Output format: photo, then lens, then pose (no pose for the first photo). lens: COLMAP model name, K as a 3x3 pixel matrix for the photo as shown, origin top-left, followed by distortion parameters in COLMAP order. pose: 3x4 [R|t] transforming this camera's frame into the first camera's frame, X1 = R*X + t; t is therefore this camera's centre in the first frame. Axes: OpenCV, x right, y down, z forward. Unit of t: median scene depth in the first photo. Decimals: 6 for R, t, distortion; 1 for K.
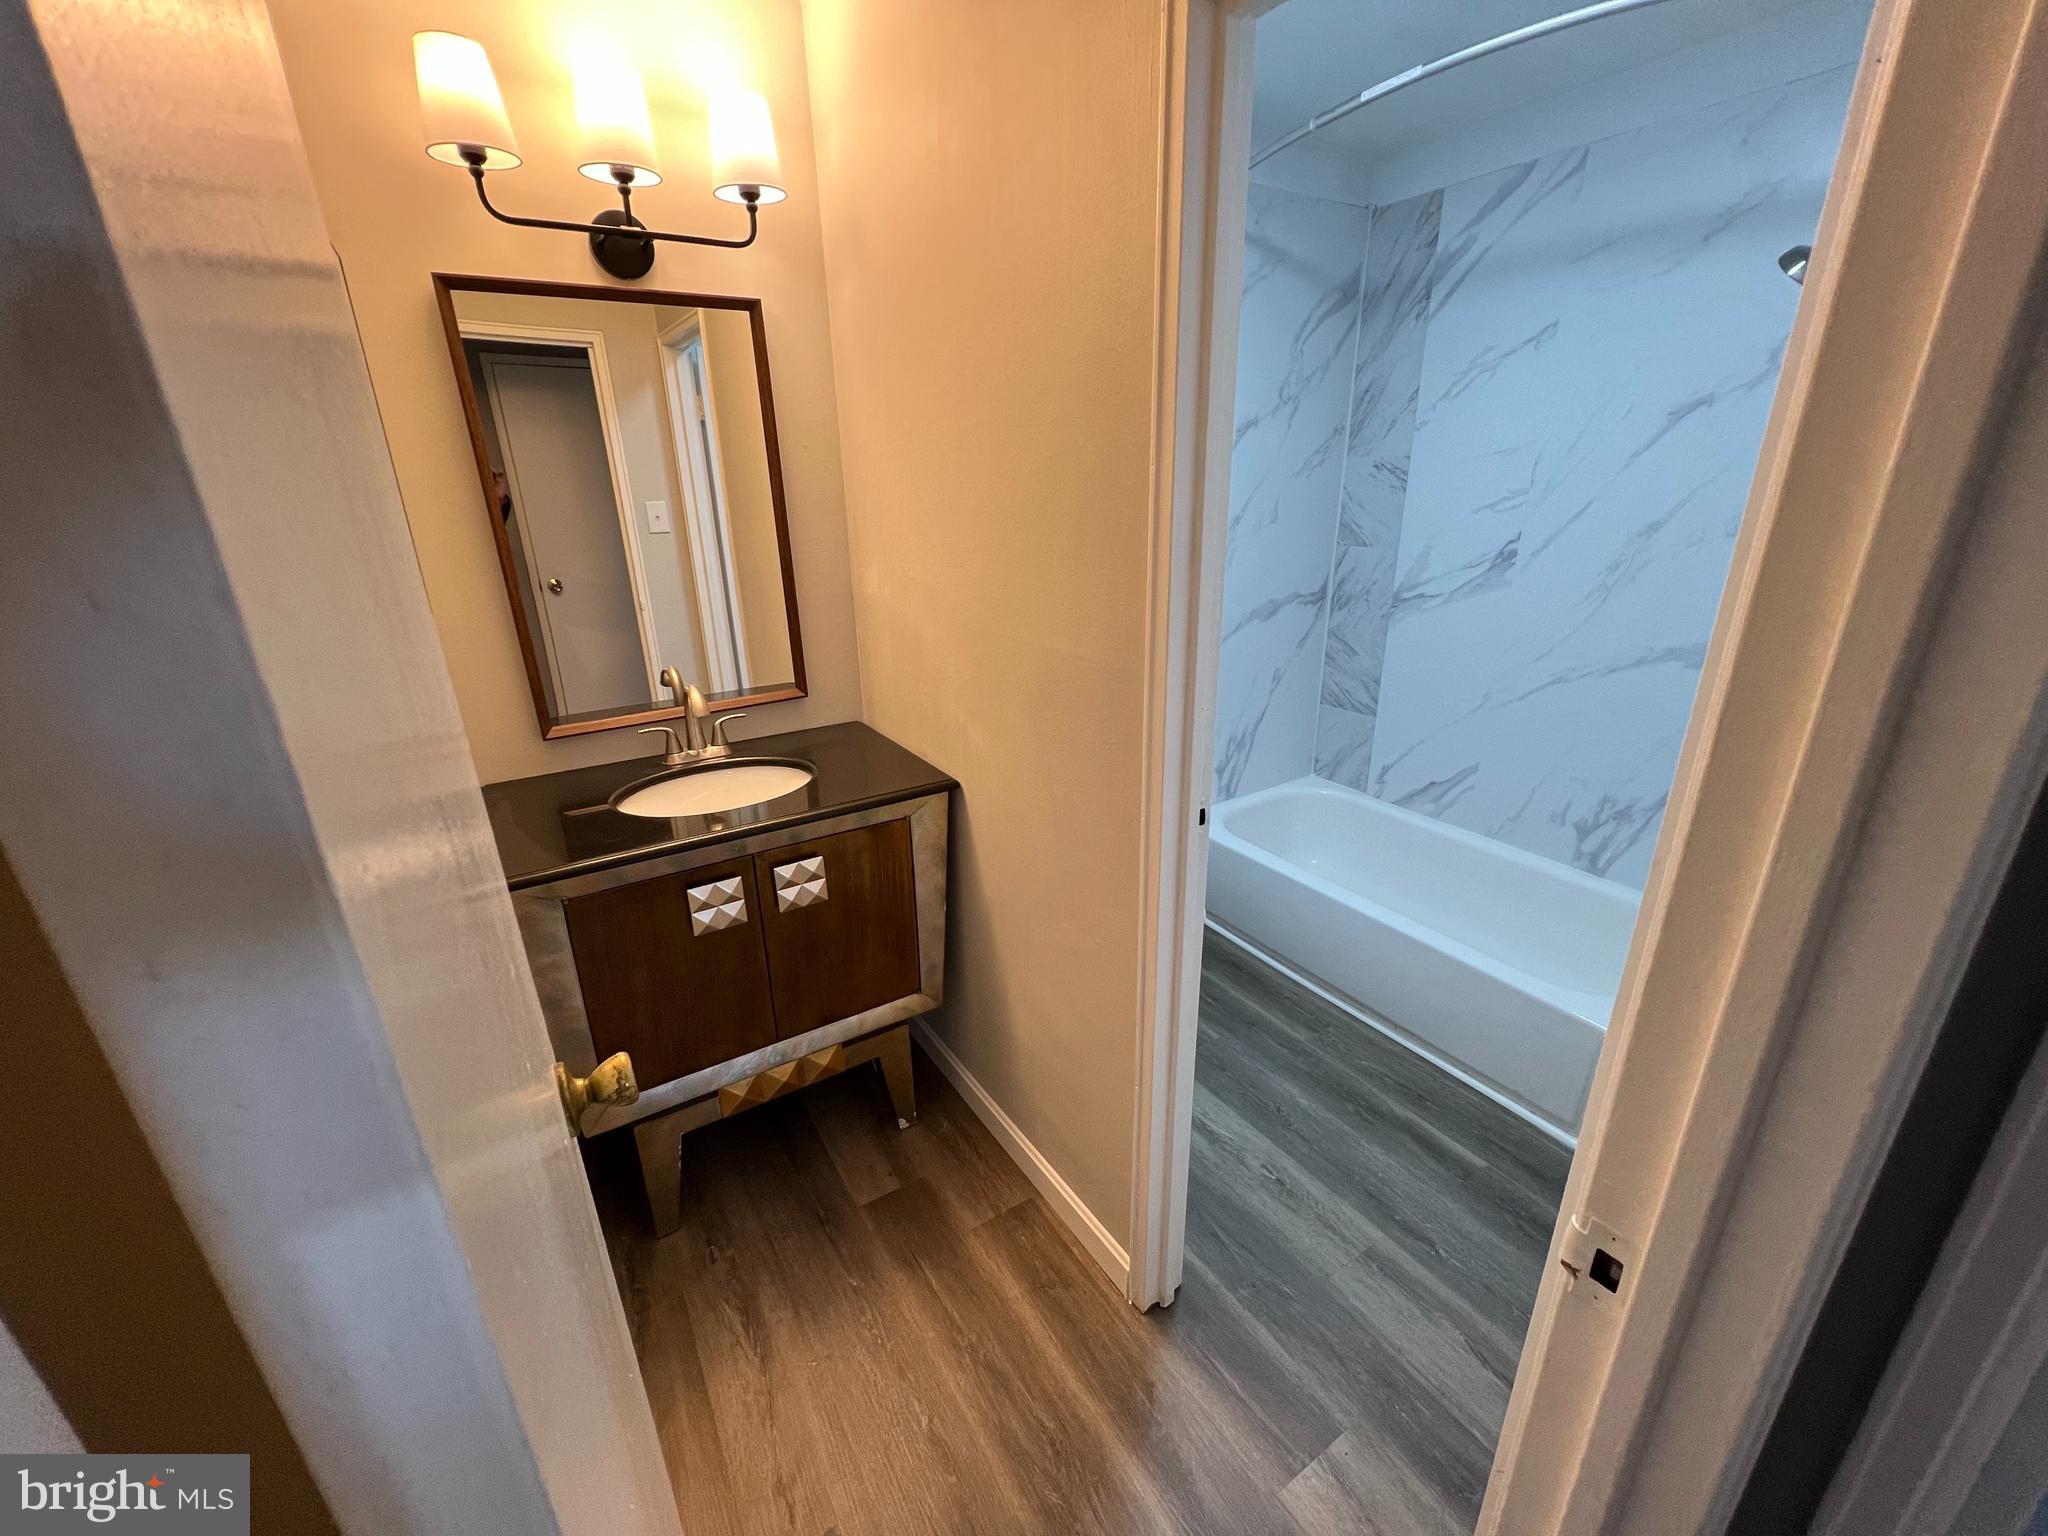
lens RADIAL K [[823.7, 0, 1020.1], [0, 823.7, 769.2], [0, 0, 1]] dist [0.000256, -0.001448]
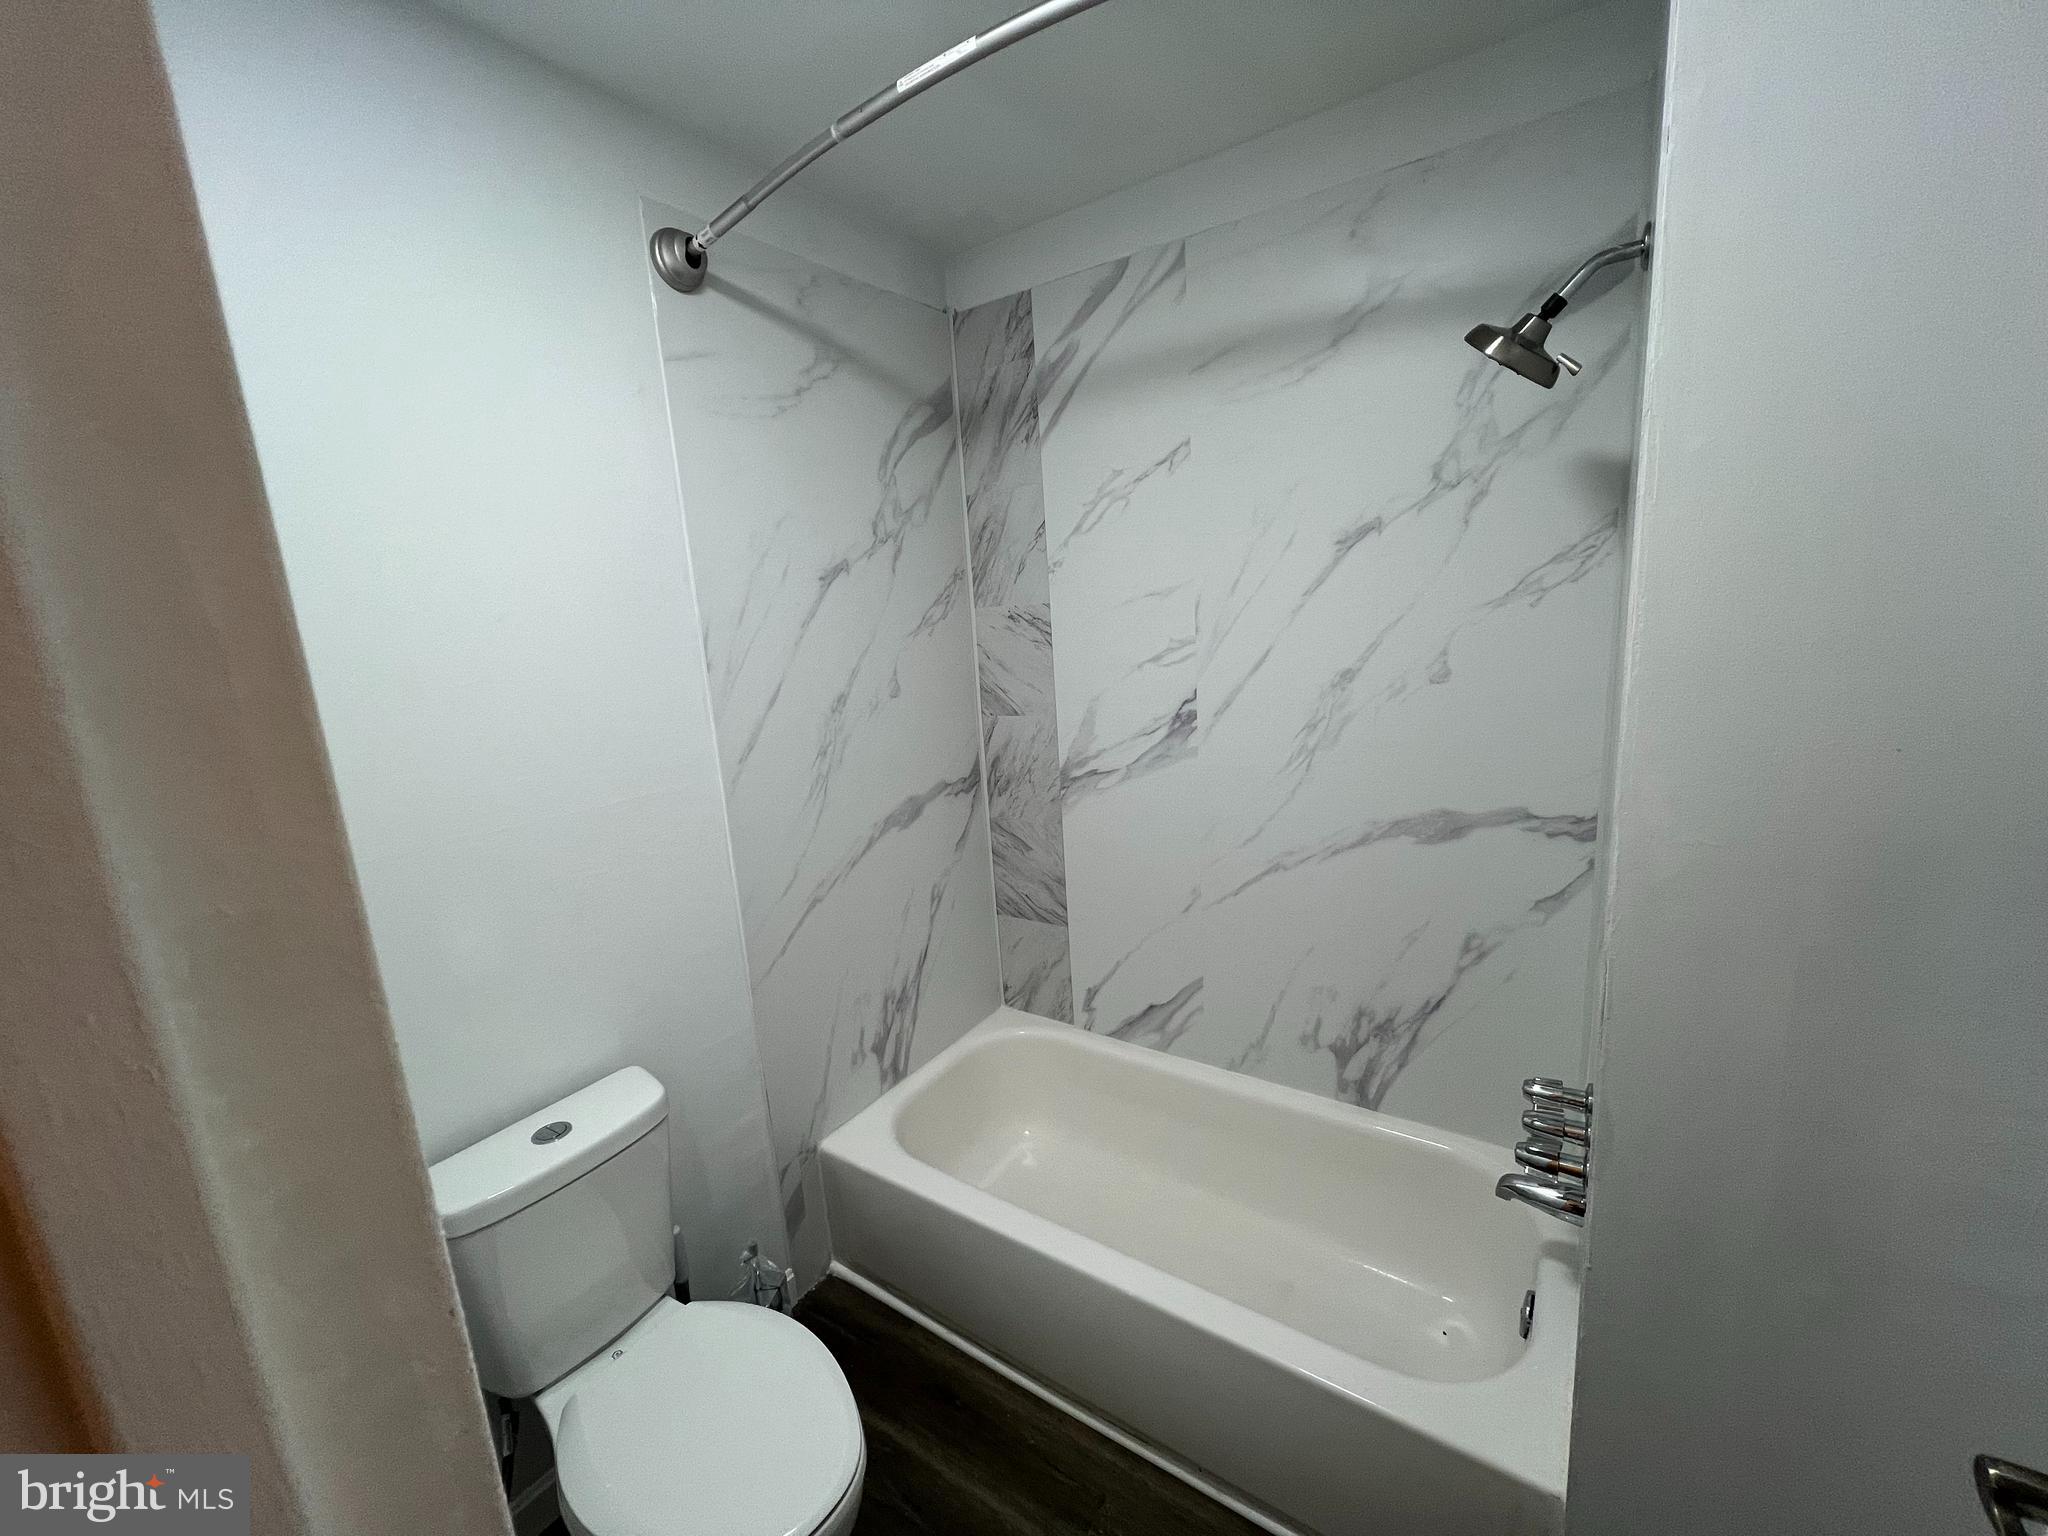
lens RADIAL K [[823.7, 0, 1022.4], [0, 823.7, 768.0], [0, 0, 1]] dist [0.000256, -0.001448]
pose [[0.917255, -0.113558, 0.381770, 0.132099], [0.177574, 0.974558, -0.136763, -0.124401], [-0.356527, 0.193239, 0.914083, 0.321468]]
